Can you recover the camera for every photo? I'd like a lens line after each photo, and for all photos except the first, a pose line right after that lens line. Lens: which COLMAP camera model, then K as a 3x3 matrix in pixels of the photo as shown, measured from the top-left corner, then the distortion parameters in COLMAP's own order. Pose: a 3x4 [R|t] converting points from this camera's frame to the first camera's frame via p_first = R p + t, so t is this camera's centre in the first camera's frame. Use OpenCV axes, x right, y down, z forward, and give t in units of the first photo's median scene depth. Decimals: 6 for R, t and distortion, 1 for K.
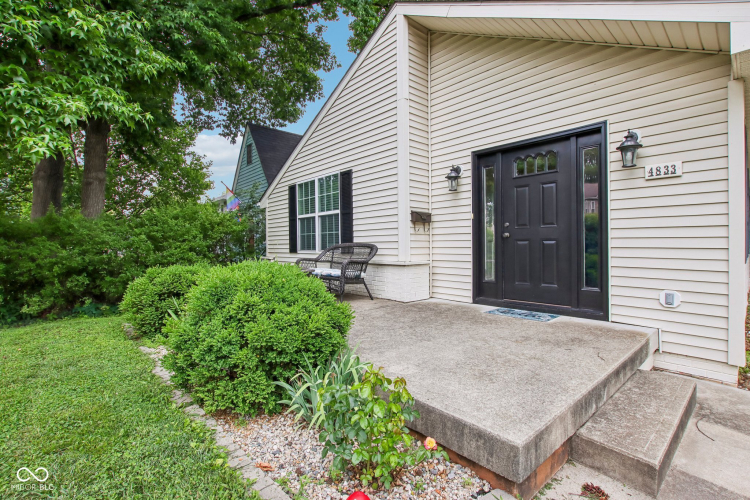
lens RADIAL K [[349.0, 0, 375.0], [0, 349.0, 250.0], [0, 0, 1]] dist [-0.026344, 0.000662]
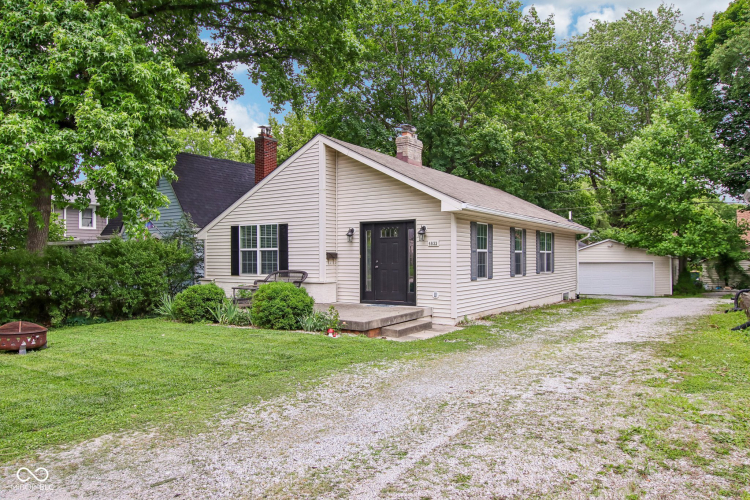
lens RADIAL K [[520.7, 0, 375.0], [0, 520.7, 250.0], [0, 0, 1]] dist [-0.000035, 0.000411]
pose [[0.964070, 0.005649, 0.265589, -0.340653], [0.001604, 0.999632, -0.027082, -0.049745], [-0.265644, 0.026535, 0.963706, -1.517783]]
